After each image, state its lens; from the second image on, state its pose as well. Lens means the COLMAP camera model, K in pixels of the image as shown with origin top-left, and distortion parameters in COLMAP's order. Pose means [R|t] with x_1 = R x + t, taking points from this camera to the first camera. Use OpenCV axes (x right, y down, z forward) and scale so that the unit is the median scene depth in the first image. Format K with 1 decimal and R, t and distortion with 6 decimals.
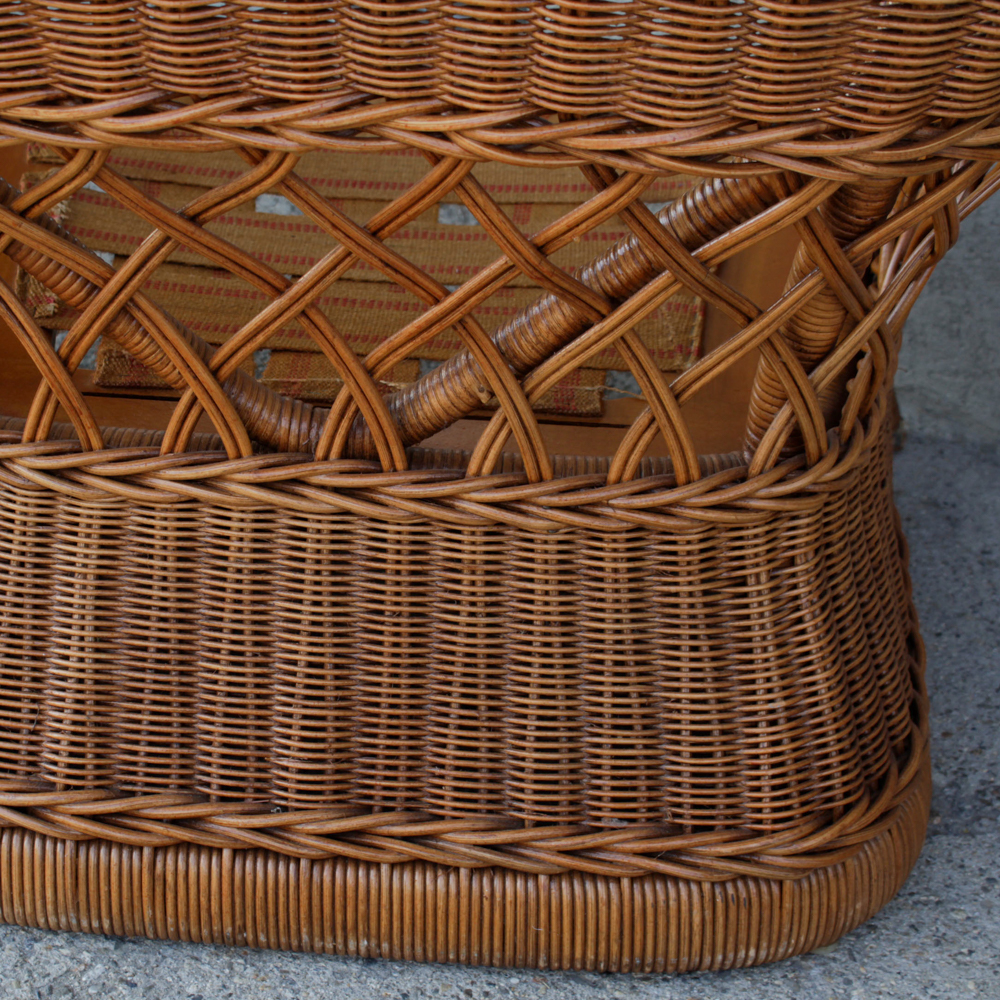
lens RADIAL K [[2705.8, 0, 499.8], [0, 2705.8, 632.0], [0, 0, 1]] dist [-0.089850, 0.101338]
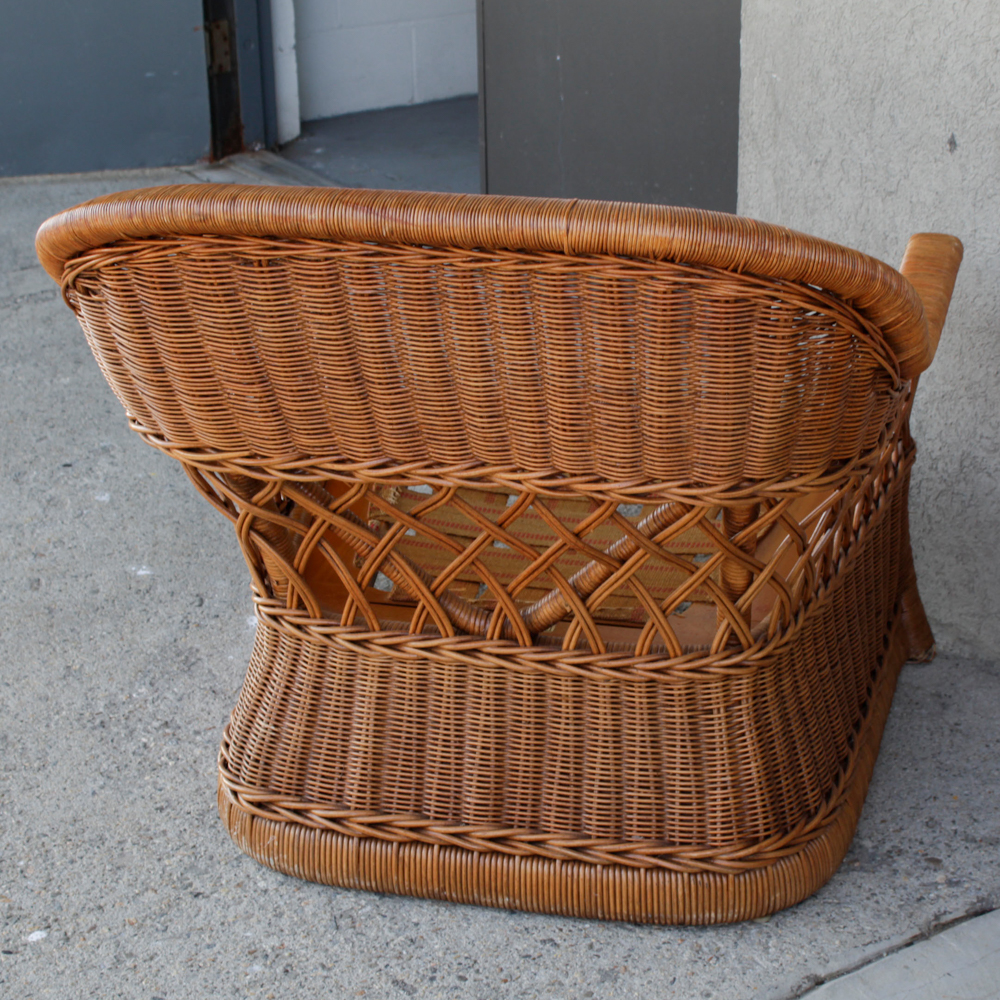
lens RADIAL K [[2102.2, 0, 464.4], [0, 2102.2, 499.9], [0, 0, 1]] dist [-0.088287, 0.445909]
pose [[0.984841, 0.021127, -0.172167, 0.168778], [-0.046746, 0.988158, -0.146143, 0.056623], [0.167041, 0.151976, 0.974167, -0.470212]]
